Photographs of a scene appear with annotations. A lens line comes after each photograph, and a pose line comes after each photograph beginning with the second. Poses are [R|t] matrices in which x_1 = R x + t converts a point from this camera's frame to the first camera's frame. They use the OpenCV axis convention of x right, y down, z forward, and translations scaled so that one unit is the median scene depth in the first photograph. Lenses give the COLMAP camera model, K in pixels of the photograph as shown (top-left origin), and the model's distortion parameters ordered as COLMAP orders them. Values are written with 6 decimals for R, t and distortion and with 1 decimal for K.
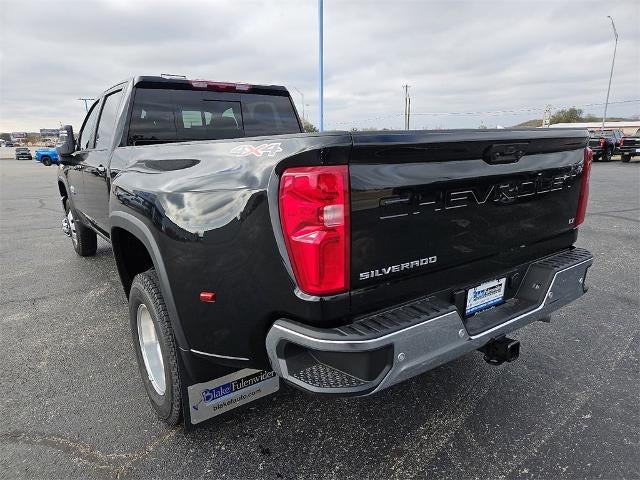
lens RADIAL K [[443.0, 0, 322.5], [0, 443.0, 253.5], [0, 0, 1]] dist [0.053173, -0.023013]
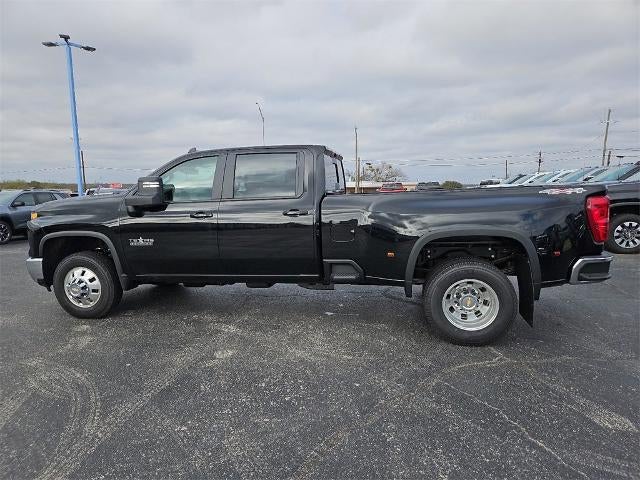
lens RADIAL K [[443.0, 0, 319.1], [0, 443.0, 250.6], [0, 0, 1]] dist [0.053173, -0.023013]
pose [[0.731842, -0.088851, 0.675658, -1.205217], [0.172644, 0.983293, -0.057693, 0.001680], [-0.659244, 0.158870, 0.734955, 0.042833]]
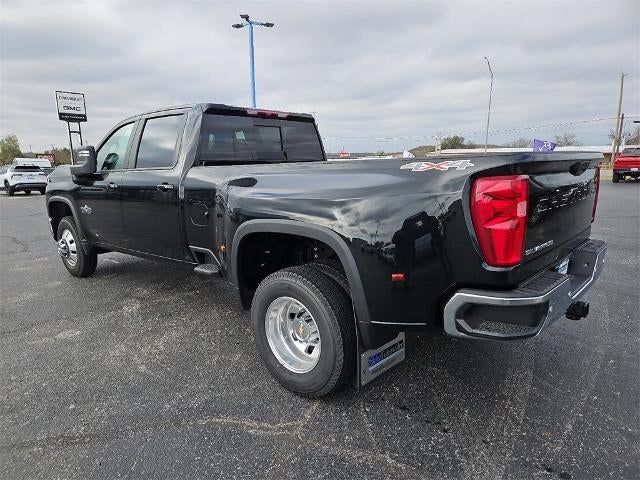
lens RADIAL K [[443.0, 0, 317.0], [0, 443.0, 254.4], [0, 0, 1]] dist [0.053173, -0.023013]
pose [[0.979260, -0.038207, 0.198974, -0.329153], [0.047351, 0.998020, -0.041403, 0.032132], [-0.196998, 0.049966, 0.979130, -0.104383]]
